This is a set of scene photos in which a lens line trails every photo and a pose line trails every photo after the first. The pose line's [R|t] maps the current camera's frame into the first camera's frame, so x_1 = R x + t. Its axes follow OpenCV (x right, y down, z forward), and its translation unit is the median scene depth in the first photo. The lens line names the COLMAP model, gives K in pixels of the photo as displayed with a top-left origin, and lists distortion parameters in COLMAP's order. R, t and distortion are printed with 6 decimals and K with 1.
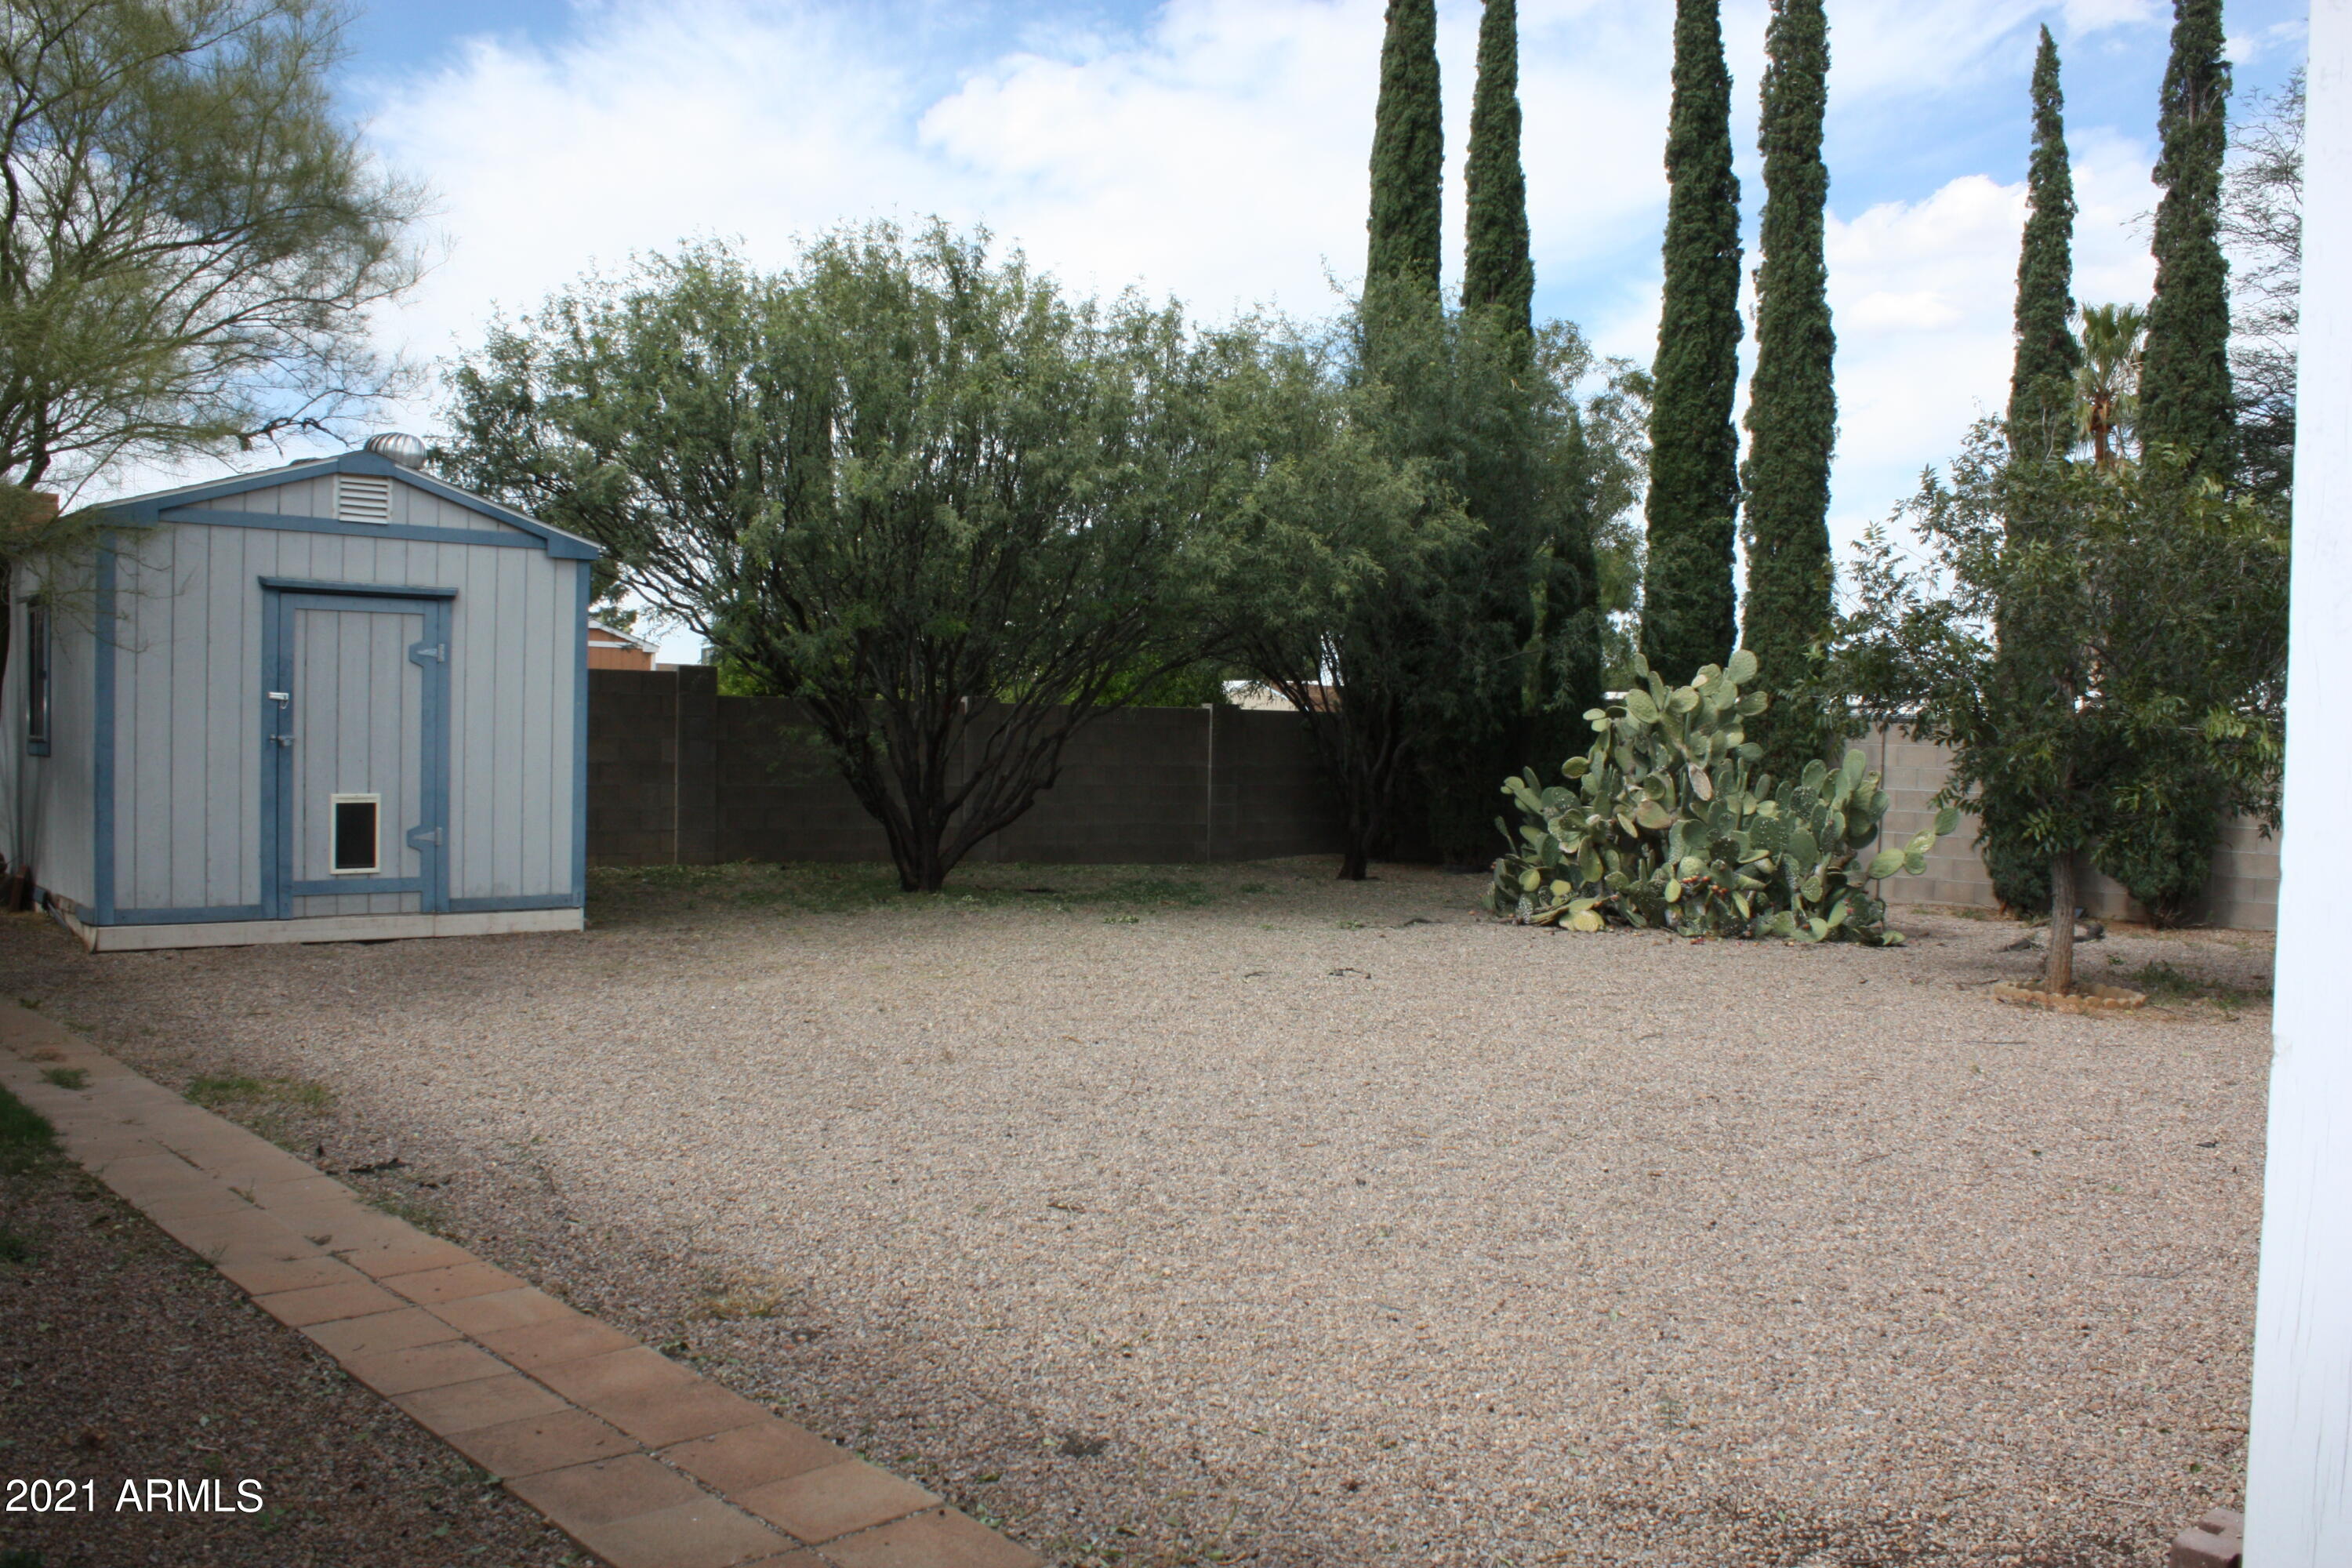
lens RADIAL K [[1977.8, 0, 1168.2], [0, 1977.8, 791.4], [0, 0, 1]] dist [-0.171732, 0.152877]
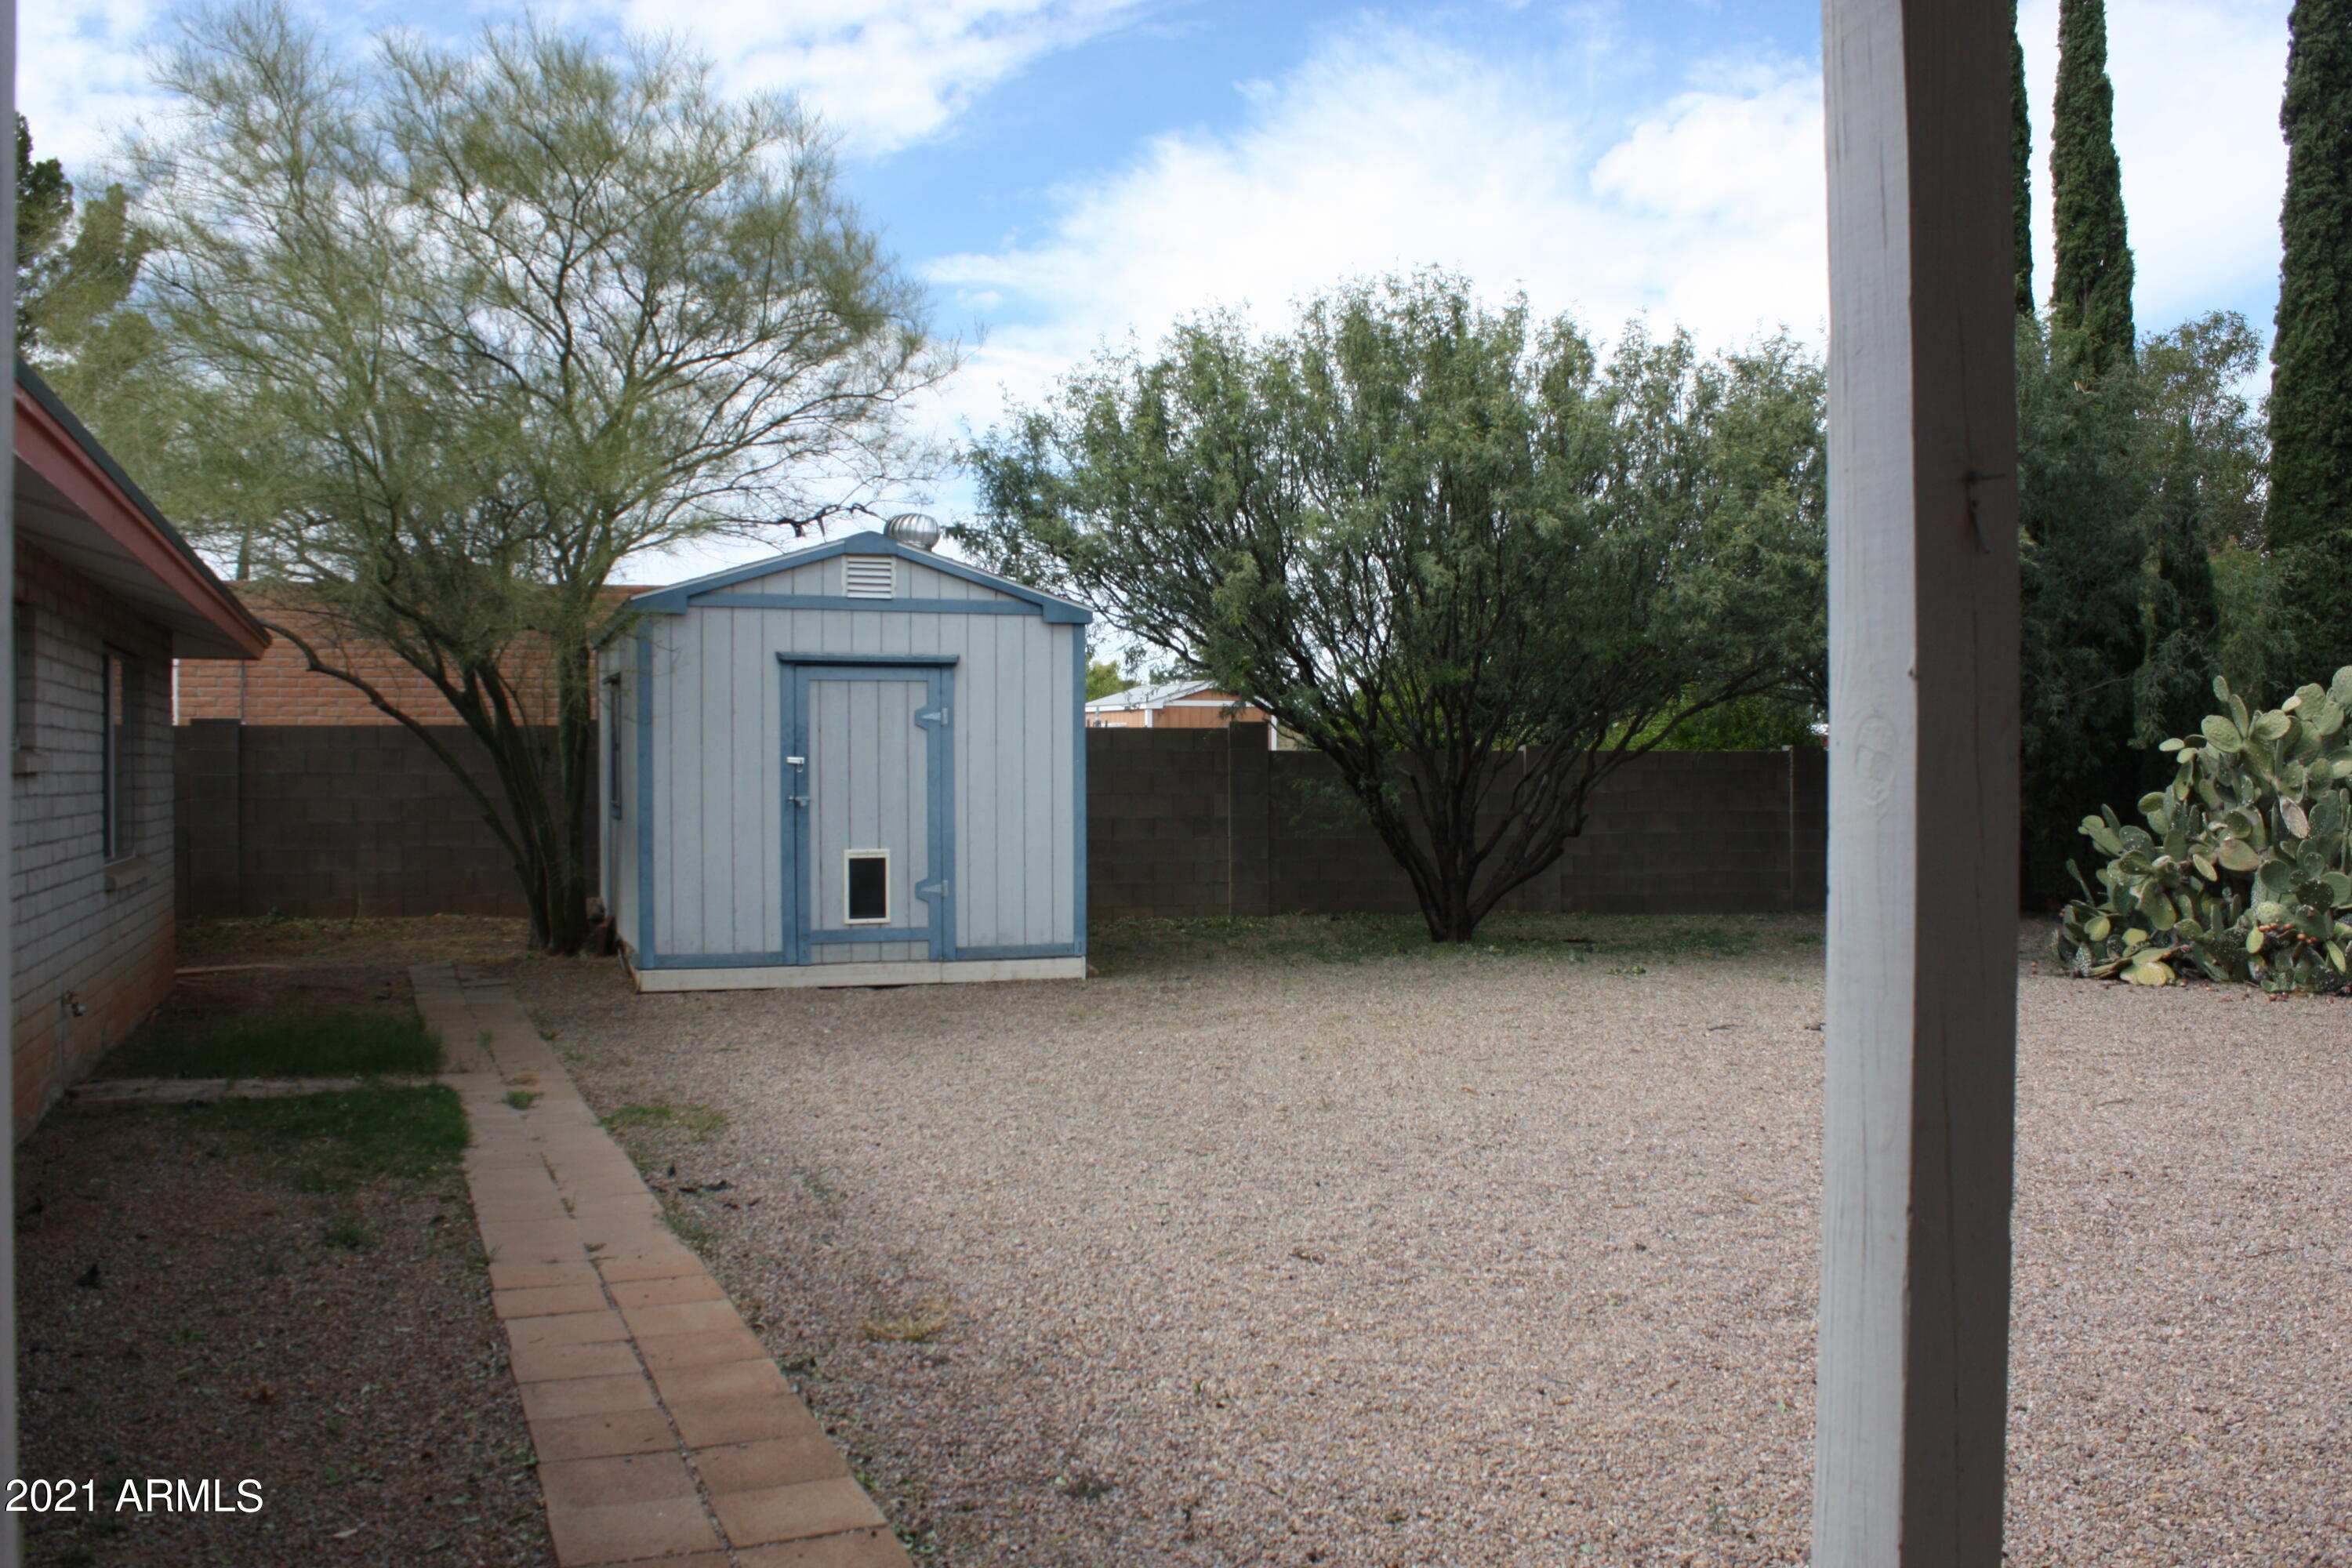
lens RADIAL K [[1977.8, 0, 1168.2], [0, 1977.8, 791.4], [0, 0, 1]] dist [-0.171732, 0.152877]
pose [[0.938589, -0.021192, -0.344385, 0.094586], [0.012081, 0.999518, -0.028580, 0.001877], [0.344825, 0.022665, 0.938393, 0.018485]]
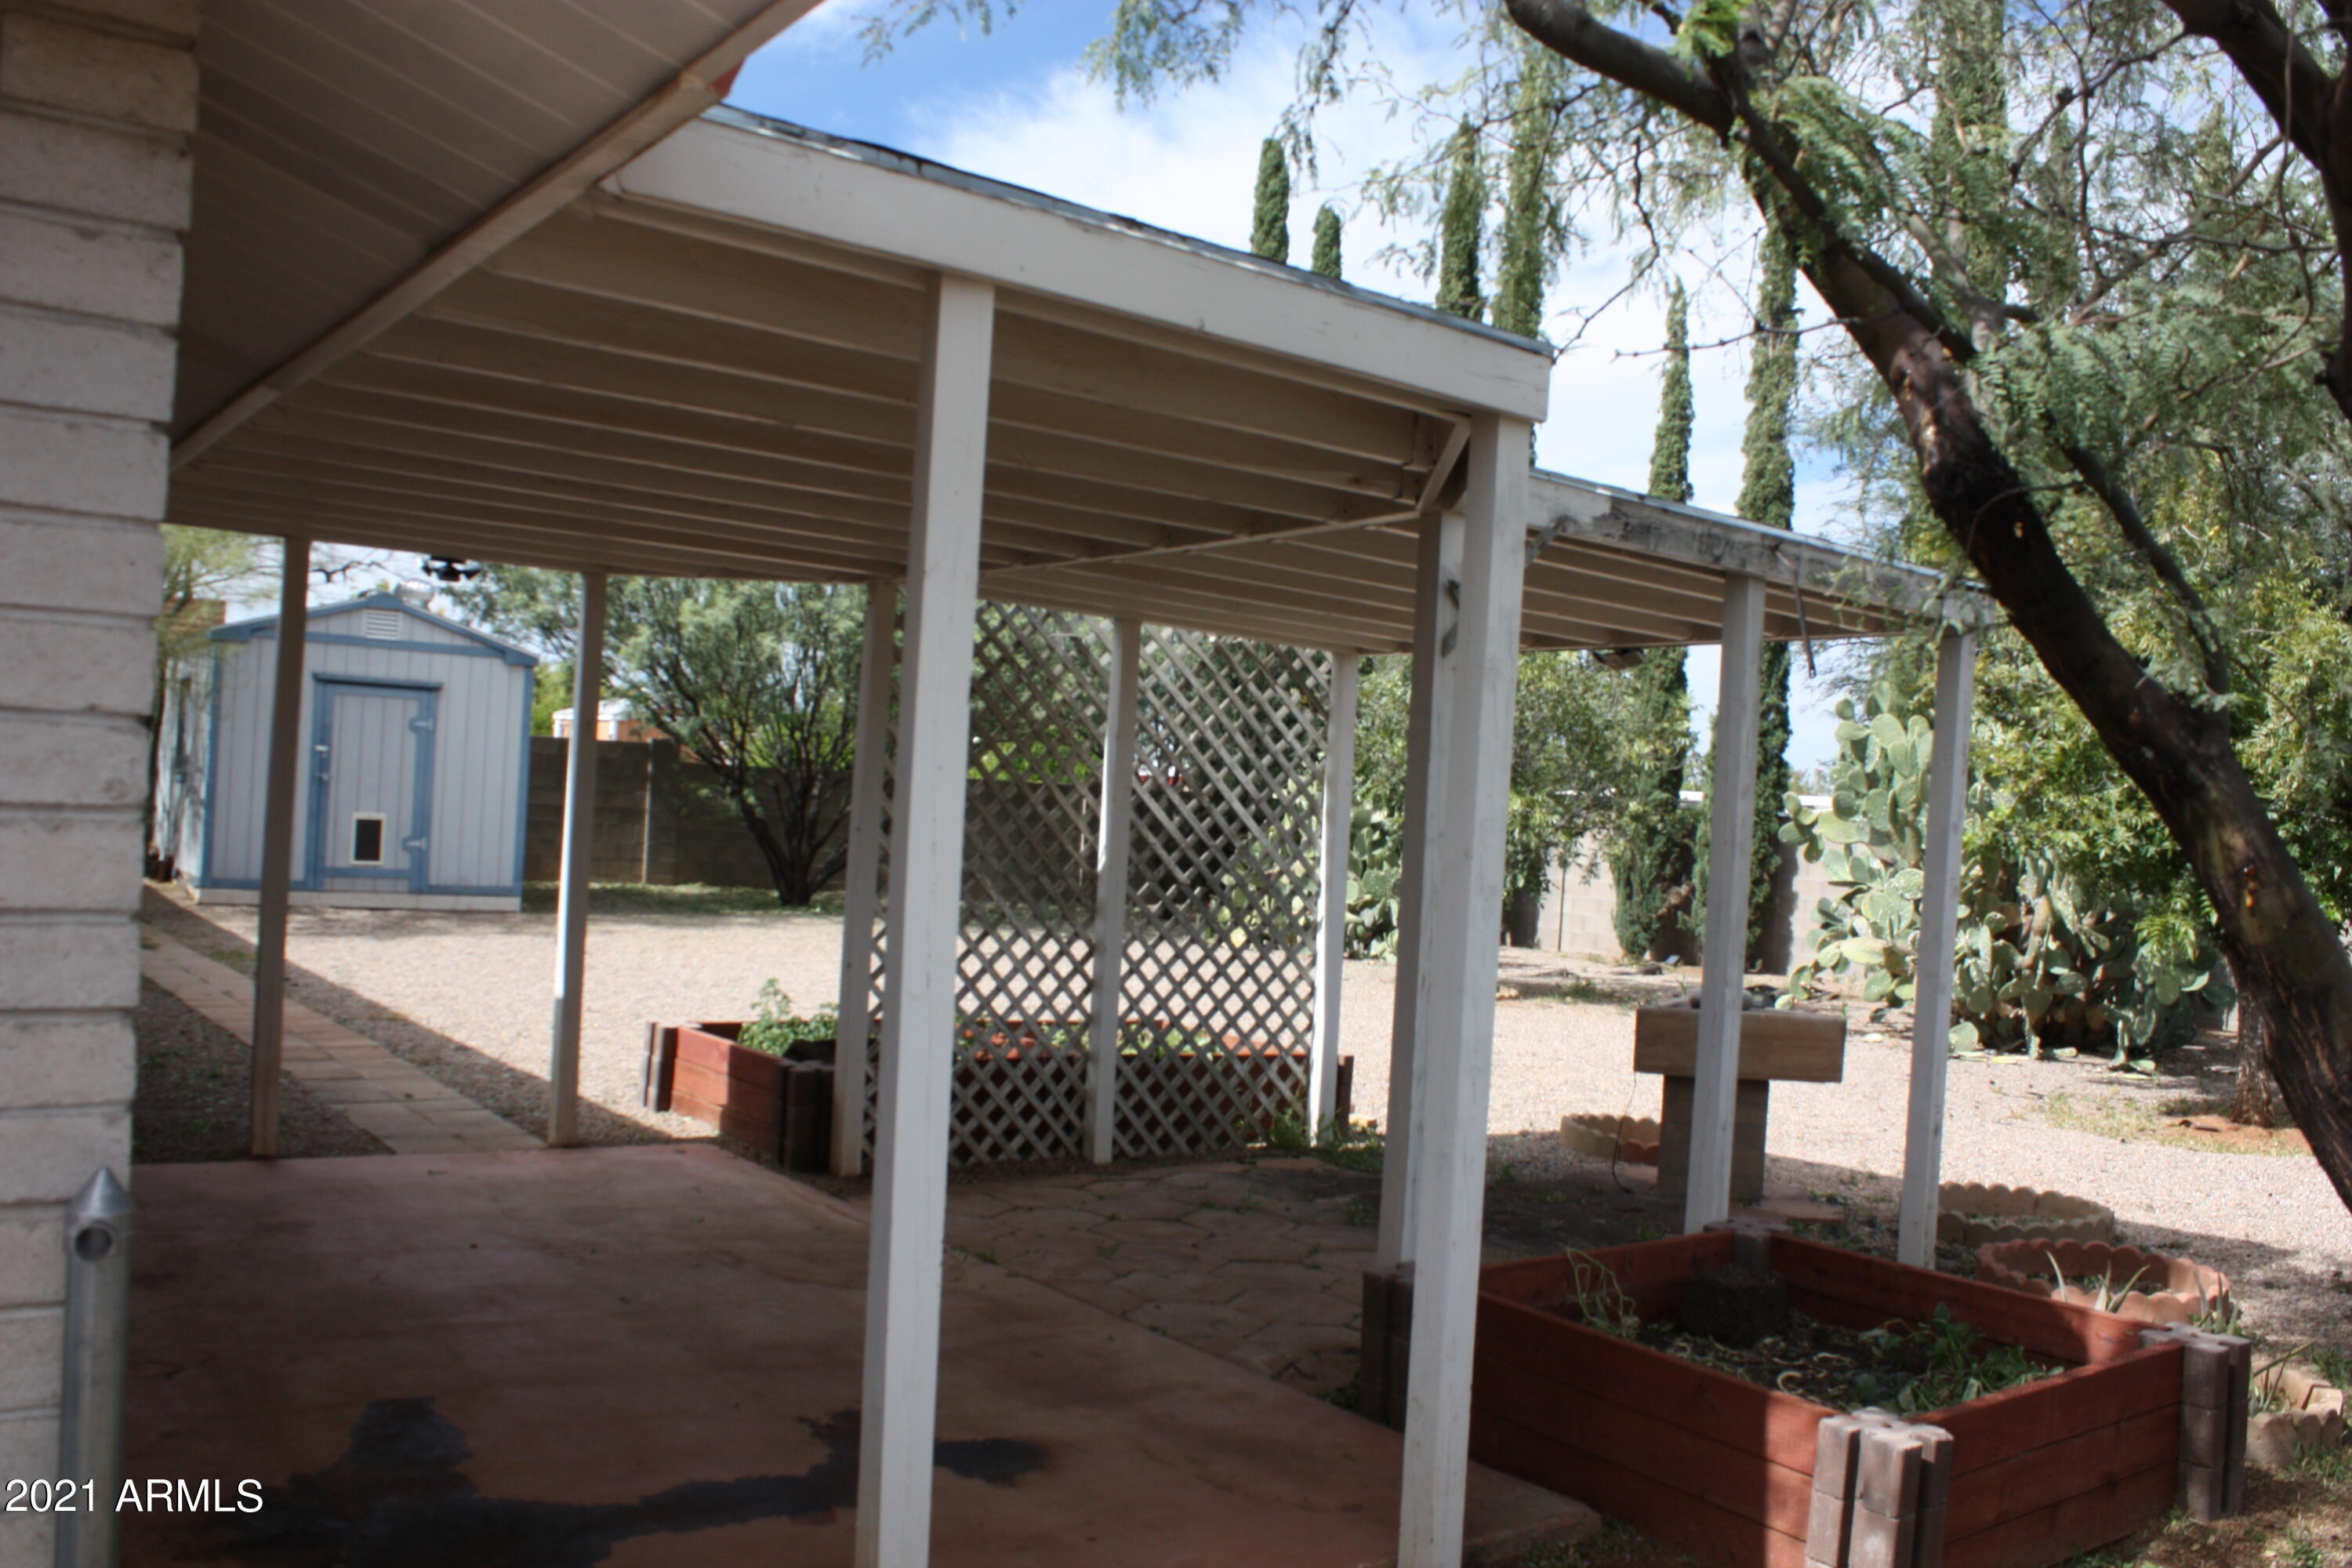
lens RADIAL K [[1977.8, 0, 1168.2], [0, 1977.8, 791.4], [0, 0, 1]] dist [-0.171732, 0.152877]
pose [[0.995442, 0.032893, -0.089520, 0.288984], [-0.036453, 0.998596, -0.038425, 0.016109], [0.088131, 0.041513, 0.995244, -0.396126]]
